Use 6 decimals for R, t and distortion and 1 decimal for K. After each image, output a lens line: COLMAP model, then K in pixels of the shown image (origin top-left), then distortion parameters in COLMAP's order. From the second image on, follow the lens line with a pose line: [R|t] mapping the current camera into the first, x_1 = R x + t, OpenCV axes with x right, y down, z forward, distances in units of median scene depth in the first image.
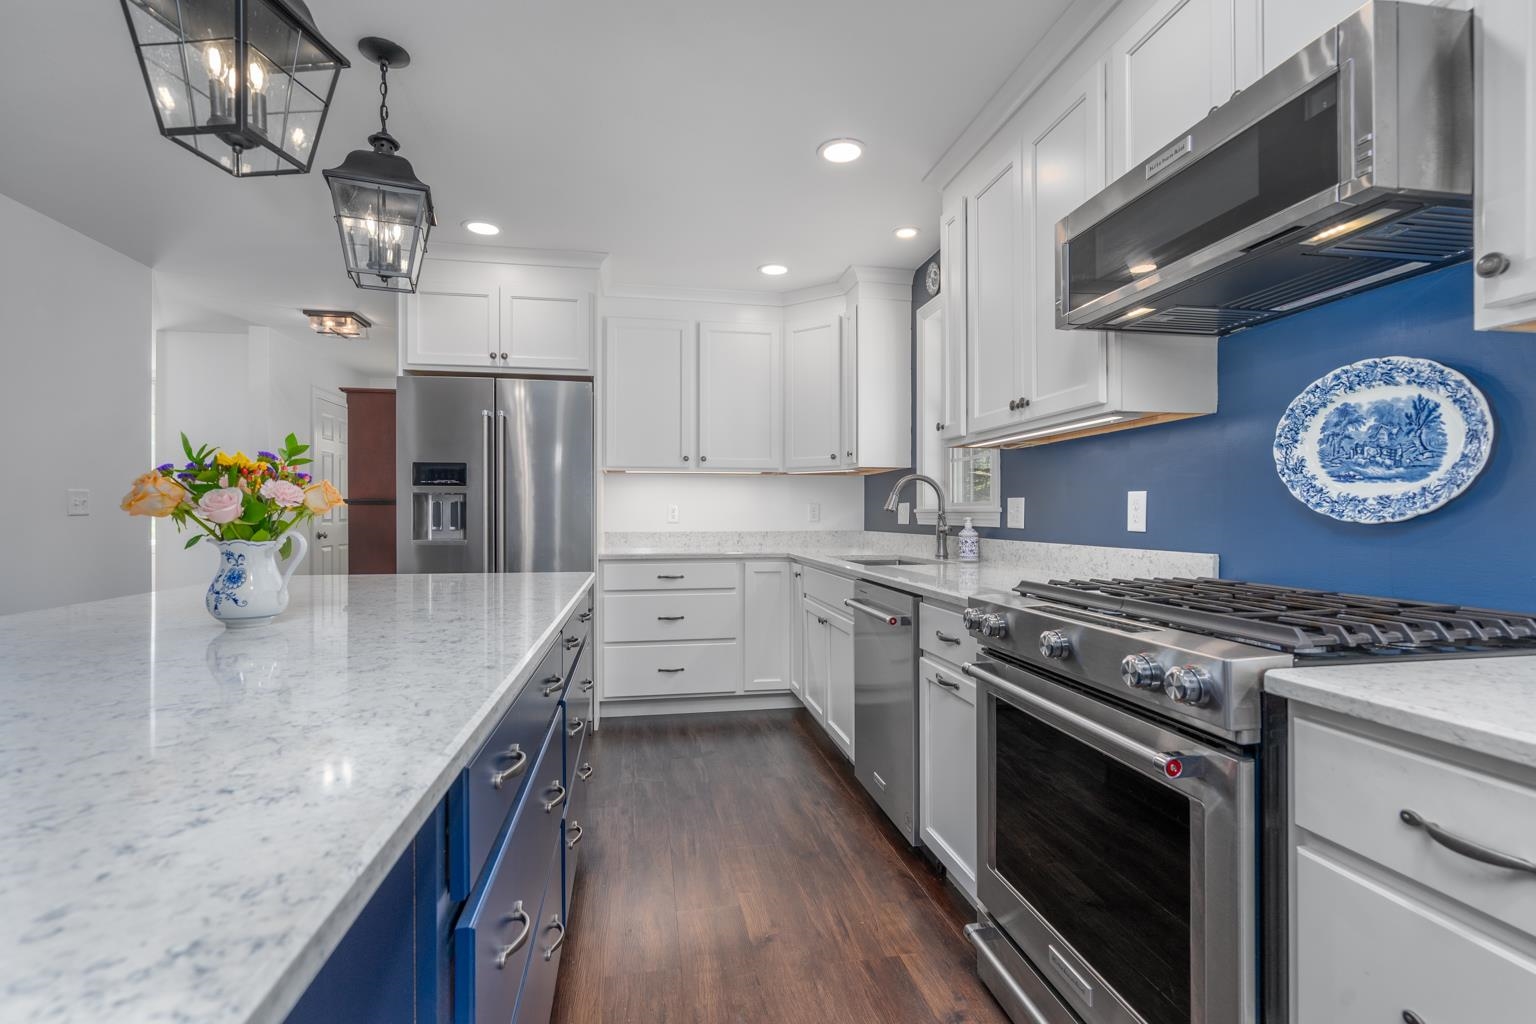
lens RADIAL K [[695.6, 0, 770.0], [0, 695.6, 512.4], [0, 0, 1]] dist [0.001631, 0.000511]
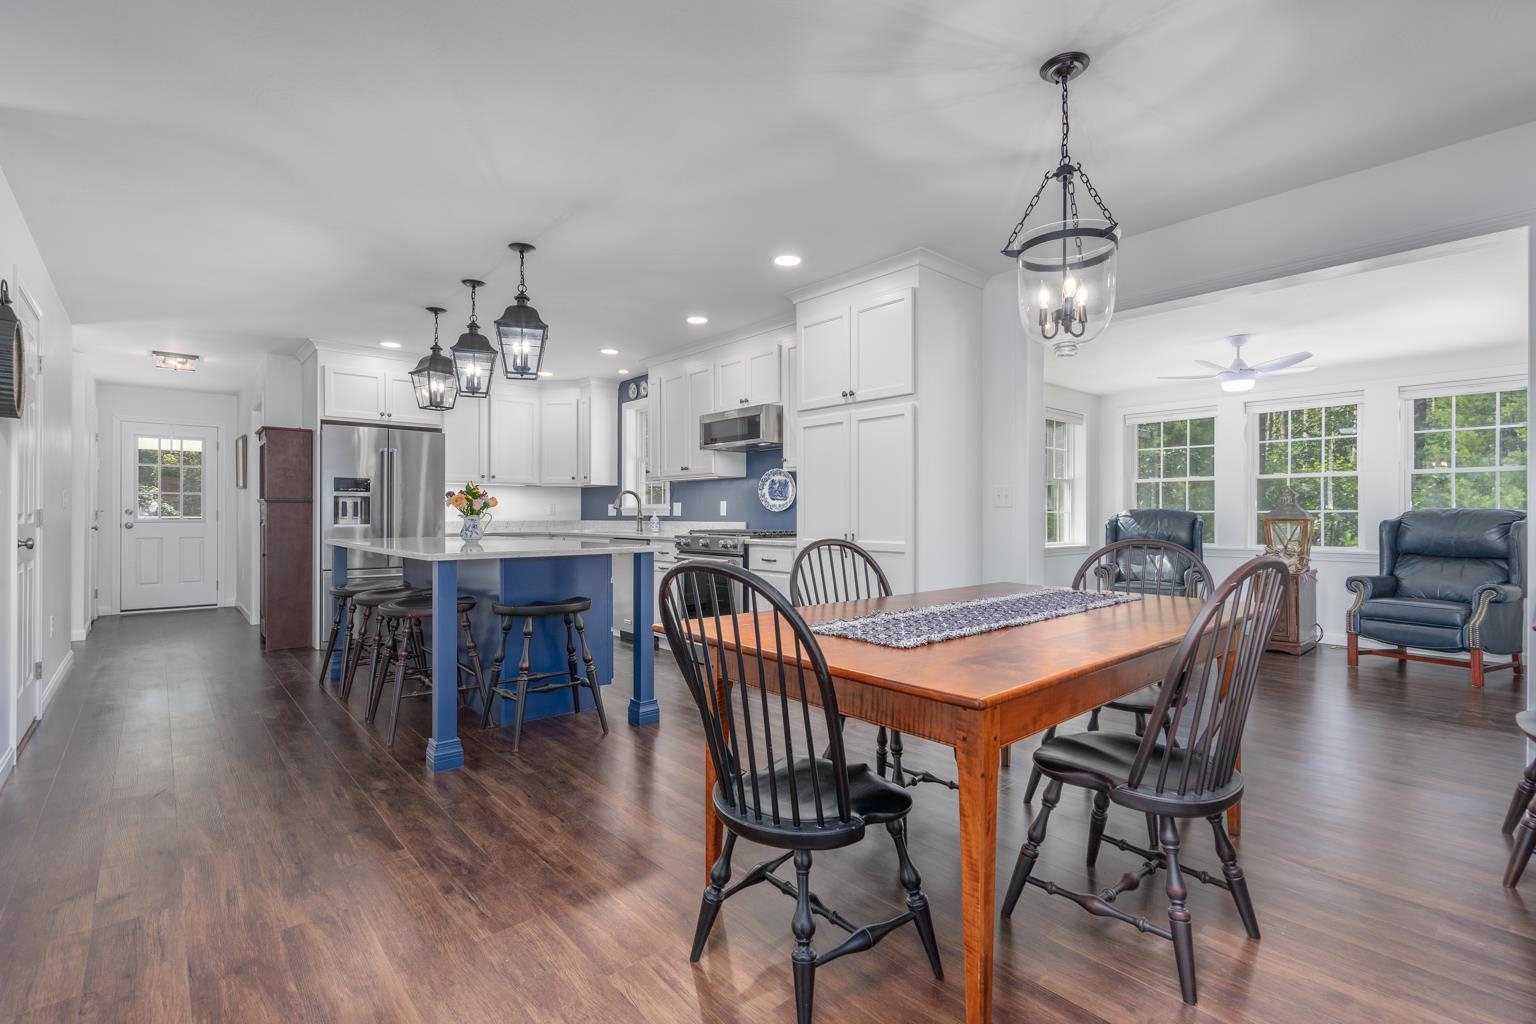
lens RADIAL K [[697.5, 0, 760.0], [0, 697.5, 512.4], [0, 0, 1]] dist [0.001395, 0.000291]
pose [[0.861362, 0.002426, 0.507986, -0.865534], [-0.001877, 0.999997, -0.001593, 0.020665], [-0.507989, 0.000419, 0.861364, -1.673857]]
